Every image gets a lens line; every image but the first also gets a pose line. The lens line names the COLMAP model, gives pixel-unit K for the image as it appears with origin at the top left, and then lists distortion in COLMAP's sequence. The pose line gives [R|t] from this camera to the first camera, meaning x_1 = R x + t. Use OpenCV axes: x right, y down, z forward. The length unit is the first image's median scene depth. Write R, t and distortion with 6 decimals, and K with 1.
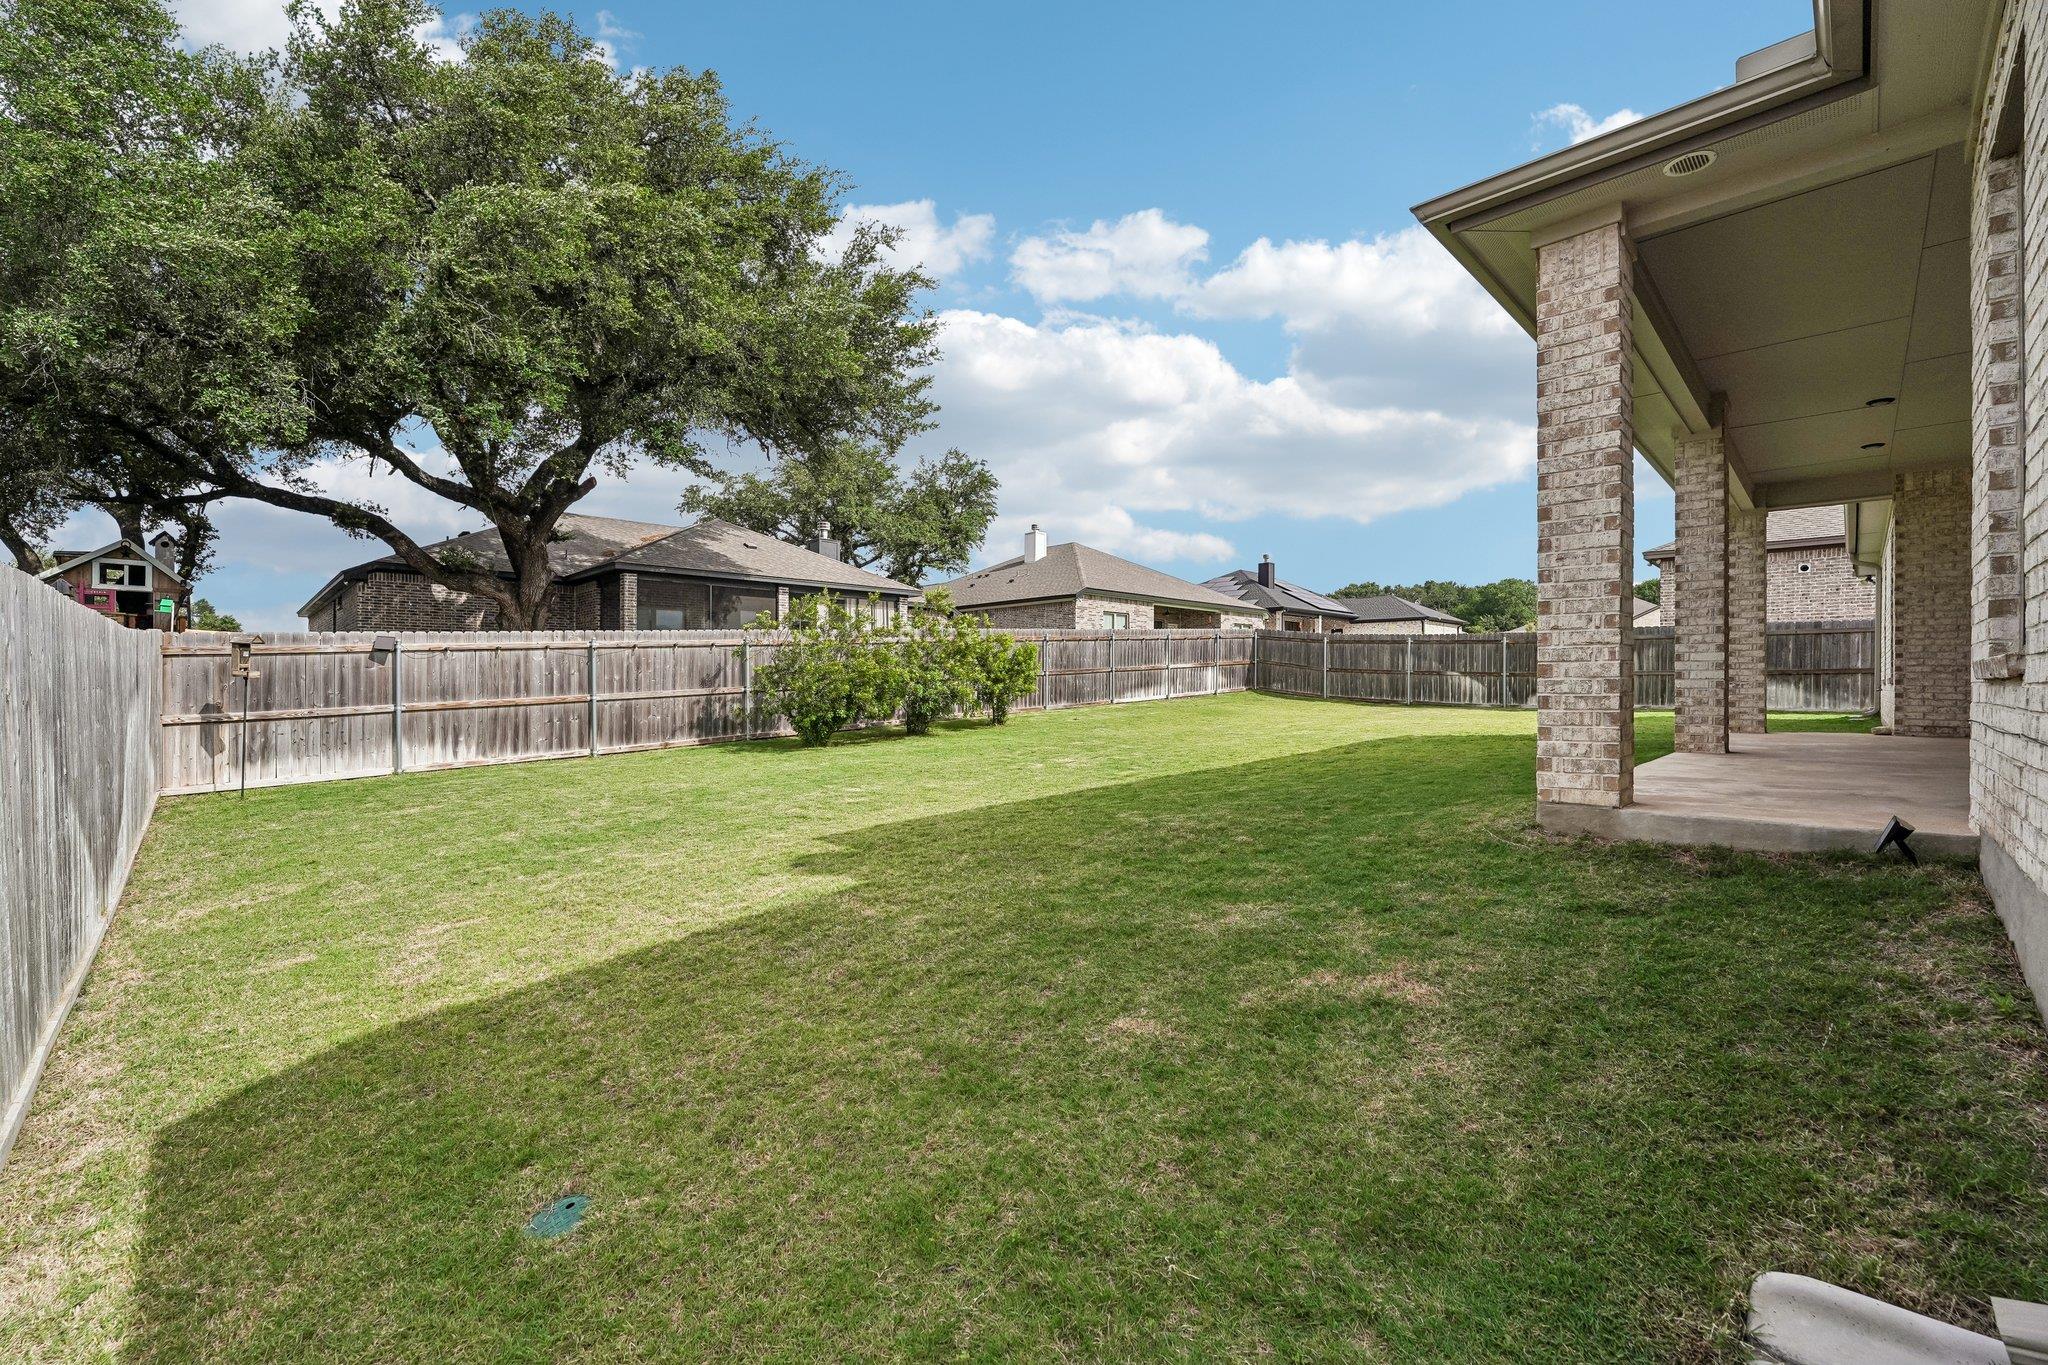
lens RADIAL K [[842.9, 0, 1000.5], [0, 842.9, 675.4], [0, 0, 1]] dist [-0.022952, 0.000543]
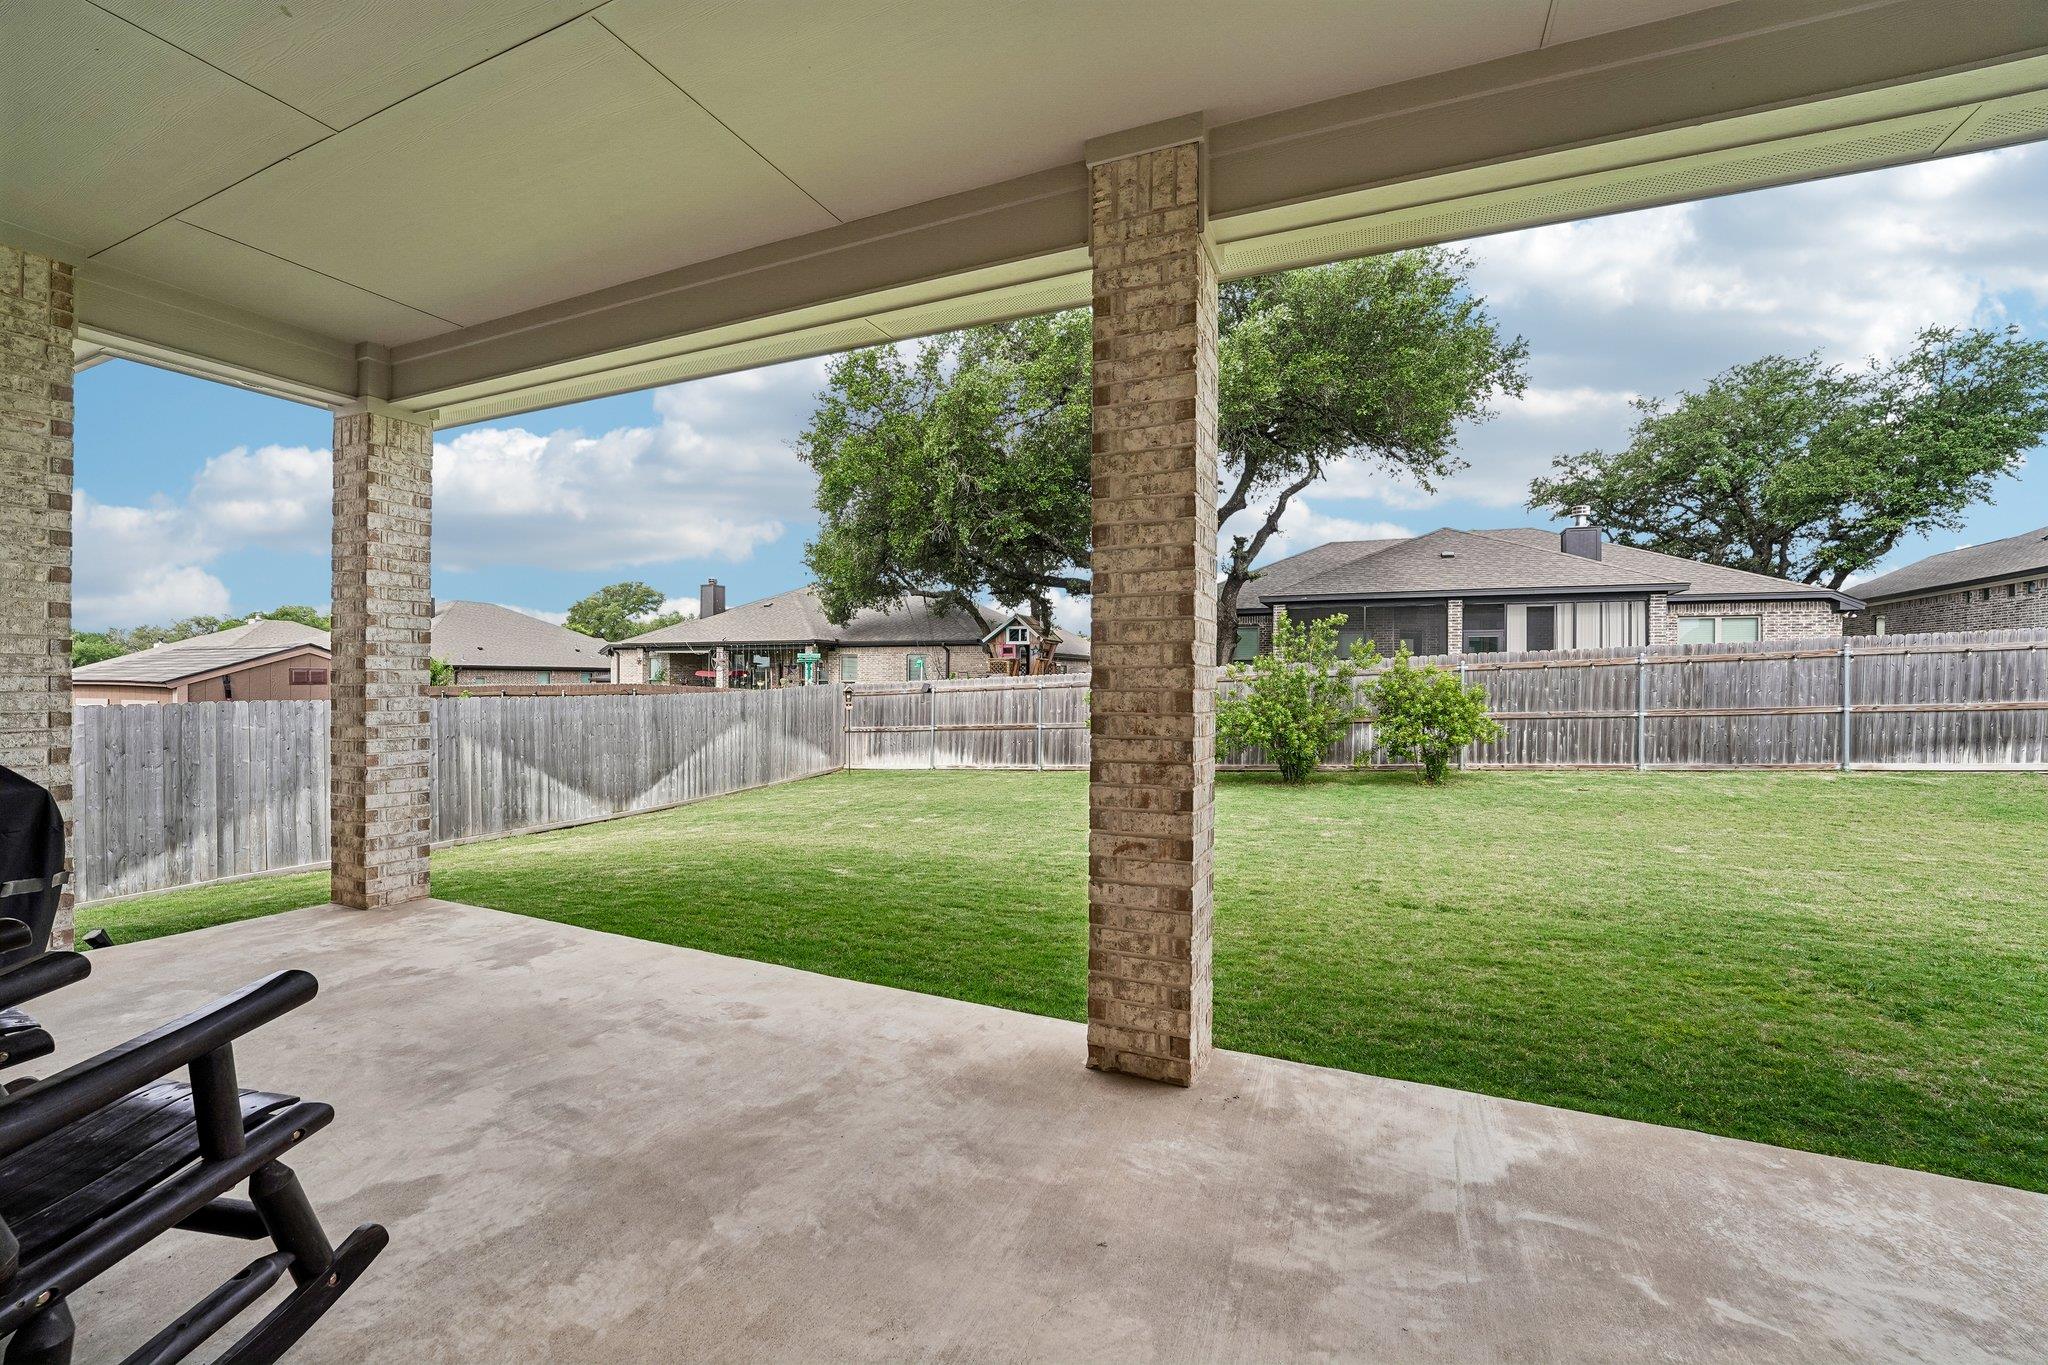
lens RADIAL K [[842.9, 0, 1000.5], [0, 842.9, 675.4], [0, 0, 1]] dist [-0.022952, 0.000543]
pose [[0.374014, -0.001558, -0.927422, 0.724384], [0.002568, 0.999996, -0.000644, -0.052596], [0.927420, -0.002141, 0.374017, 0.459251]]
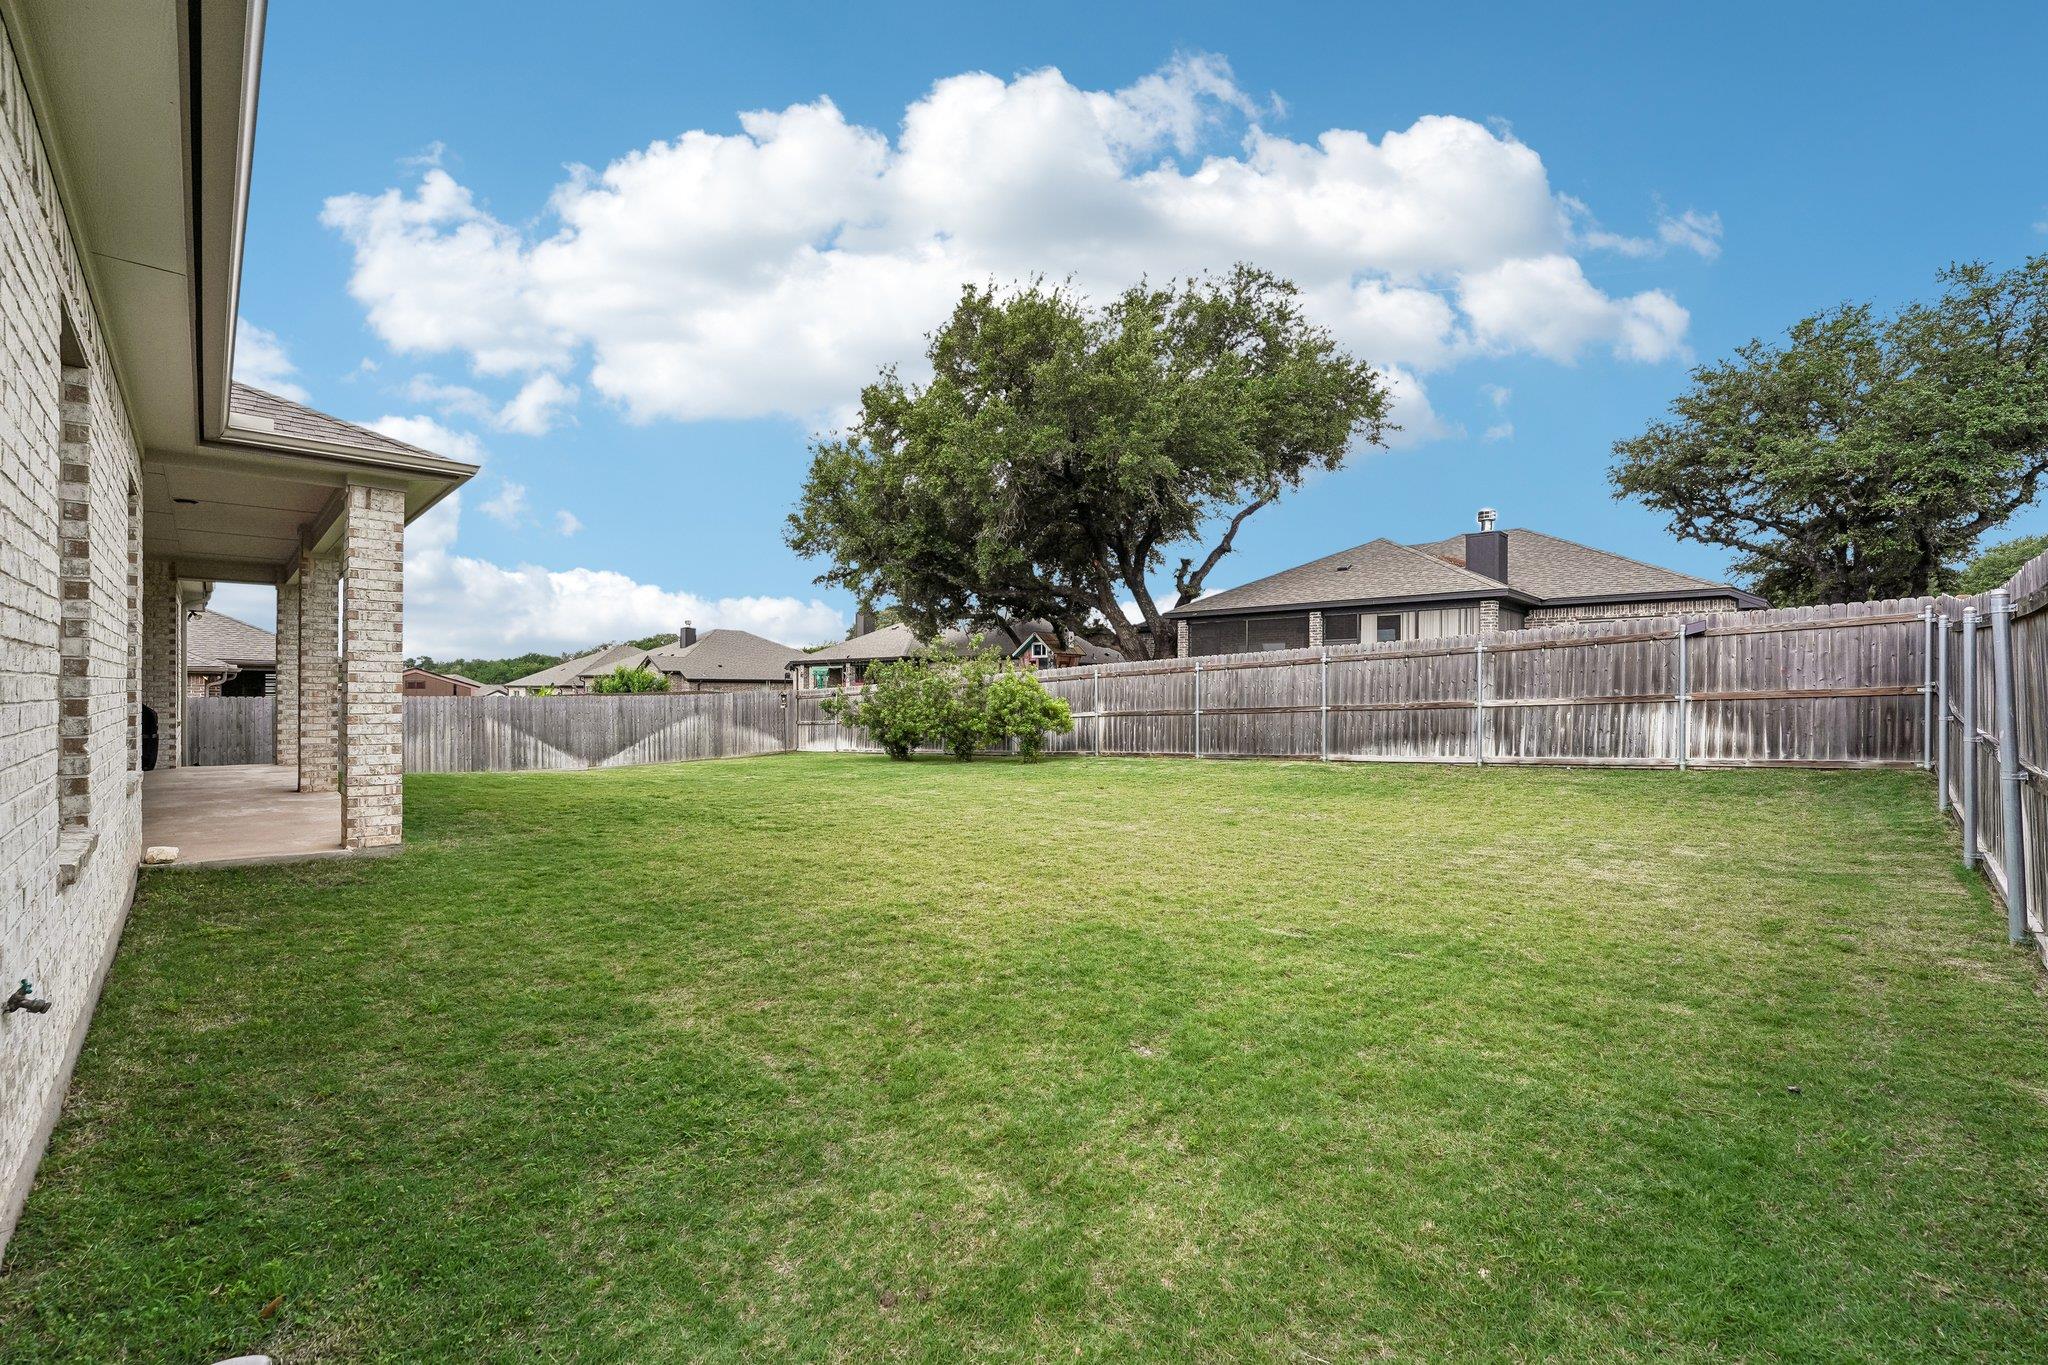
lens RADIAL K [[876.0, 0, 1024.0], [0, 876.0, 682.5], [0, 0, 1]] dist [-0.025671, 0.000101]
pose [[-0.000685, -0.007684, -0.999970, 1.390396], [0.004768, 0.999959, -0.007687, -0.038995], [0.999988, -0.004773, -0.000649, 1.320517]]
